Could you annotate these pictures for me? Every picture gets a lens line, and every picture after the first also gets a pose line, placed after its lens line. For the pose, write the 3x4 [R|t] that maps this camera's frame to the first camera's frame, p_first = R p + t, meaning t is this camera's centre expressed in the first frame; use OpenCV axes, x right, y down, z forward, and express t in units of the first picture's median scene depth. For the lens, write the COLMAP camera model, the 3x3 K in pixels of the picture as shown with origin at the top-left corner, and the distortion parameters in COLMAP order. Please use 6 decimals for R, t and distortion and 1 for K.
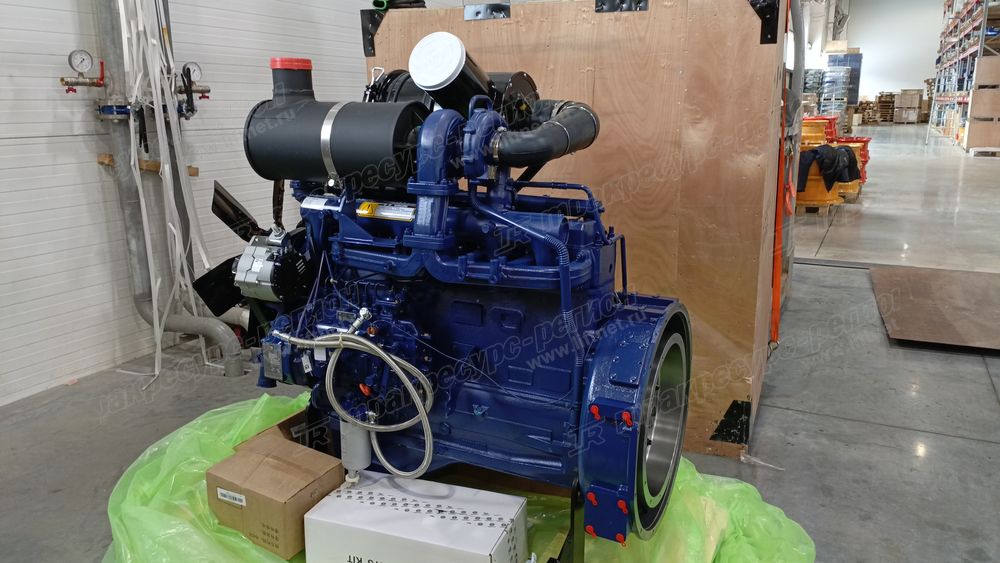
lens RADIAL K [[740.0, 0, 501.5], [0, 740.0, 269.2], [0, 0, 1]] dist [0.077373, -0.128702]
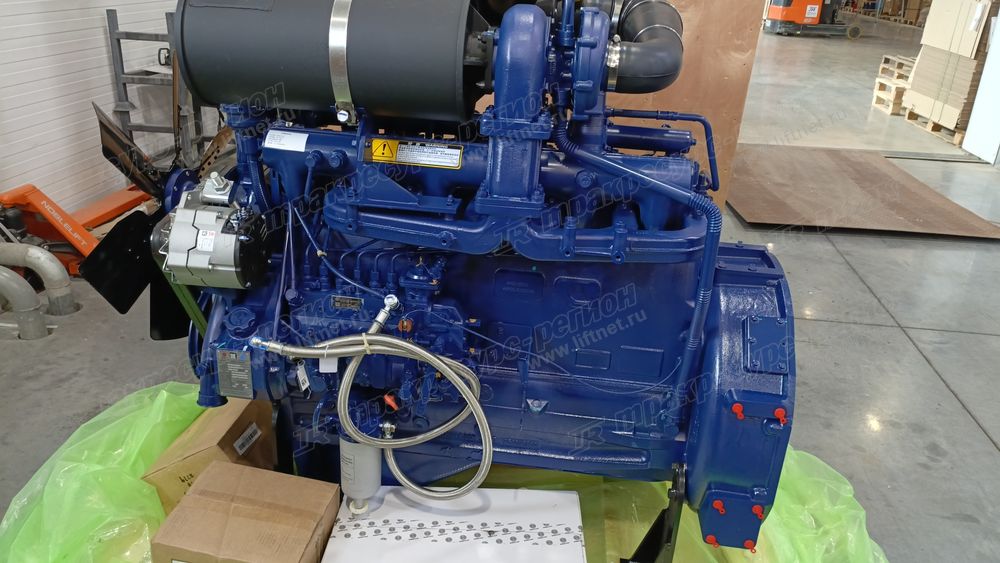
lens RADIAL K [[740.0, 0, 501.5], [0, 740.0, 269.2], [0, 0, 1]] dist [0.077373, -0.128702]
pose [[0.941255, -0.089399, 0.325648, -0.301405], [0.029284, 0.982297, 0.185026, -0.094252], [-0.336424, -0.164621, 0.927210, 0.308218]]
